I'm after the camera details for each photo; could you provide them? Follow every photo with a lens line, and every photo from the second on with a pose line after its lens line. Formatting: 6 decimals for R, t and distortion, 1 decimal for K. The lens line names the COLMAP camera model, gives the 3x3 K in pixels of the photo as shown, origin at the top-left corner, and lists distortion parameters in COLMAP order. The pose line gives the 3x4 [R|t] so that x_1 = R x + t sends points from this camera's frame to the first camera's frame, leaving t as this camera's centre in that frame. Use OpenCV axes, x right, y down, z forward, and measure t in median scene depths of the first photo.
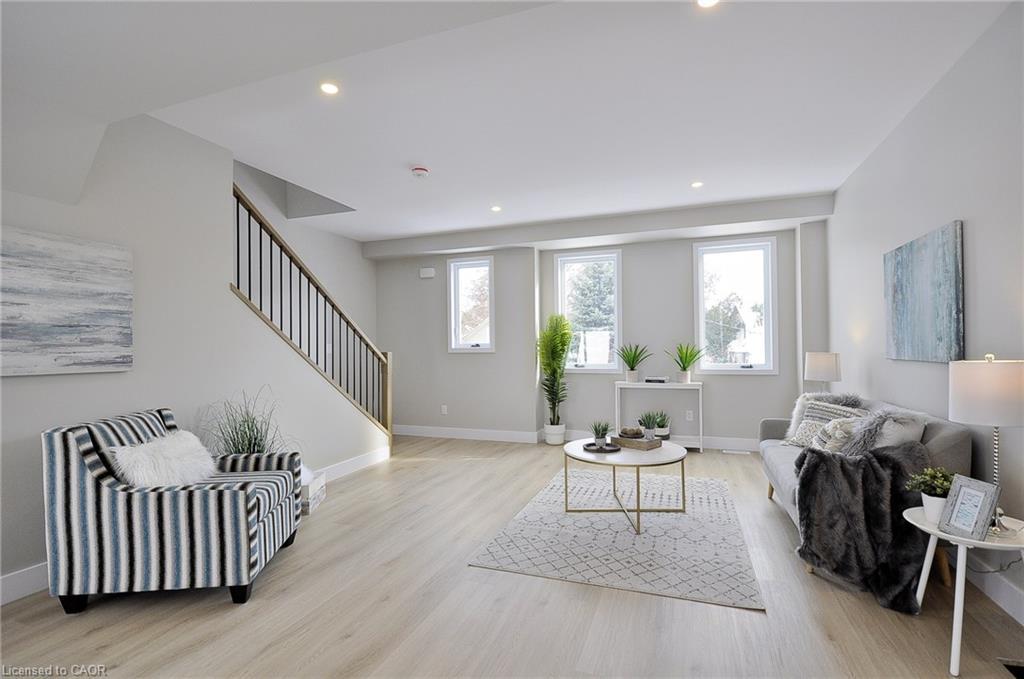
lens RADIAL K [[472.7, 0, 523.8], [0, 472.7, 347.0], [0, 0, 1]] dist [-0.005209, -0.004810]
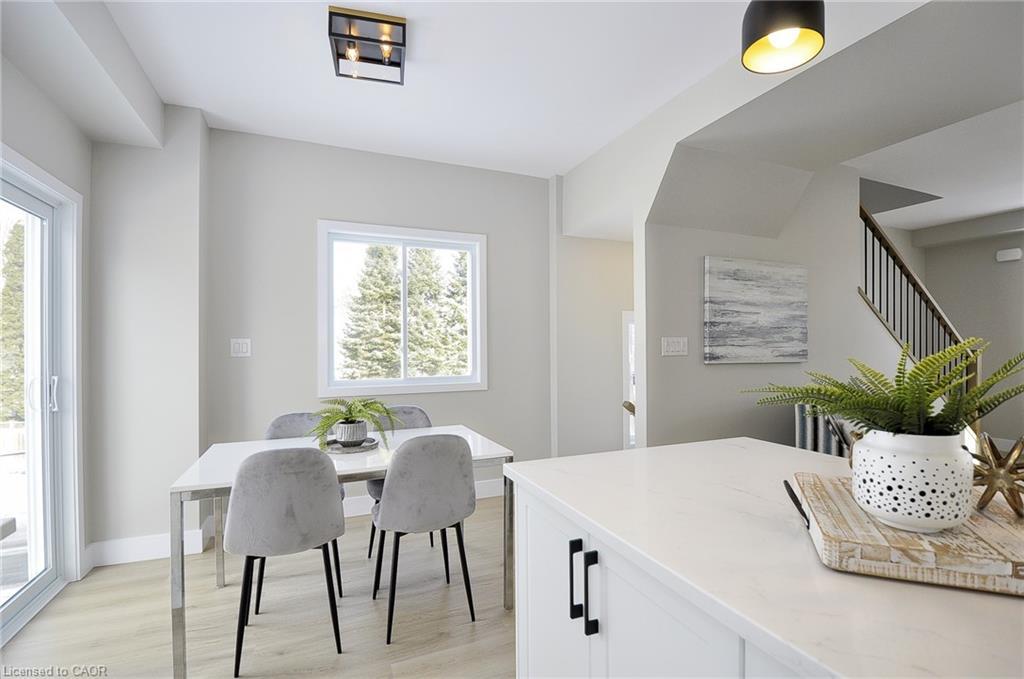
lens RADIAL K [[472.7, 0, 515.1], [0, 472.7, 347.9], [0, 0, 1]] dist [-0.005209, -0.004810]
pose [[0.669696, 0.012305, -0.742533, -0.377443], [-0.005019, 0.999915, 0.012043, 0.000996], [0.742618, -0.004339, 0.669701, -0.403753]]
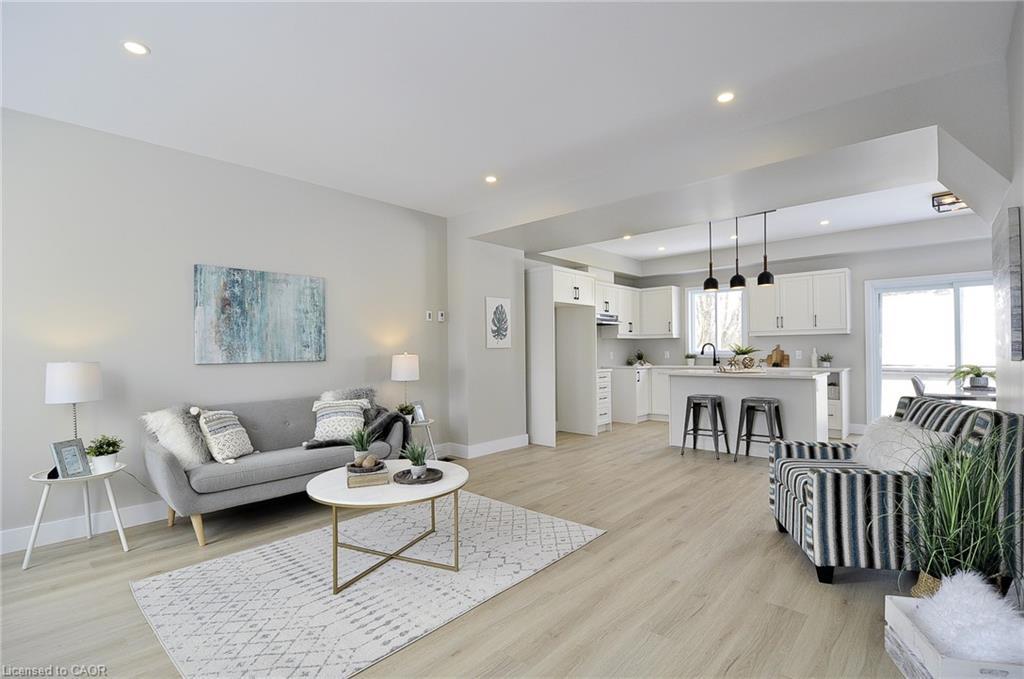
lens RADIAL K [[472.7, 0, 512.3], [0, 472.7, 346.5], [0, 0, 1]] dist [-0.005209, -0.004810]
pose [[-0.918787, 0.025584, 0.393925, -0.325181], [0.022531, 0.999670, -0.012374, 0.016606], [-0.394111, -0.002493, -0.919059, 1.884471]]
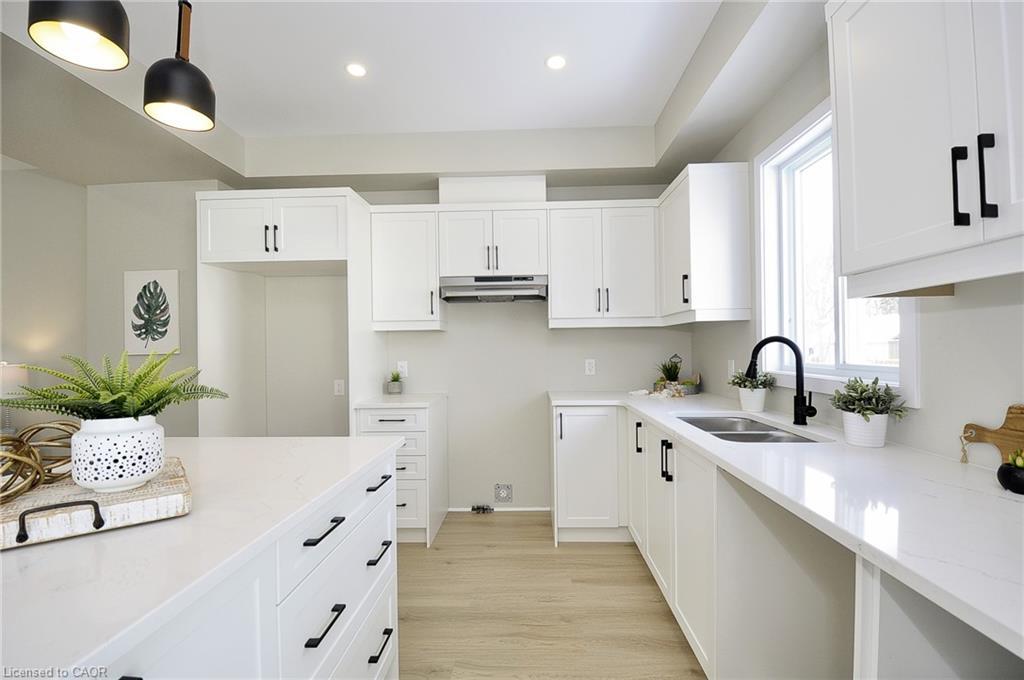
lens RADIAL K [[444.3, 0, 516.7], [0, 444.3, 345.8], [0, 0, 1]] dist [-0.001099, -0.008490]
pose [[-0.306043, 0.018682, 0.951834, -0.780774], [0.017530, 0.999749, -0.013986, 0.007031], [-0.951856, 0.012406, -0.306294, -0.260500]]
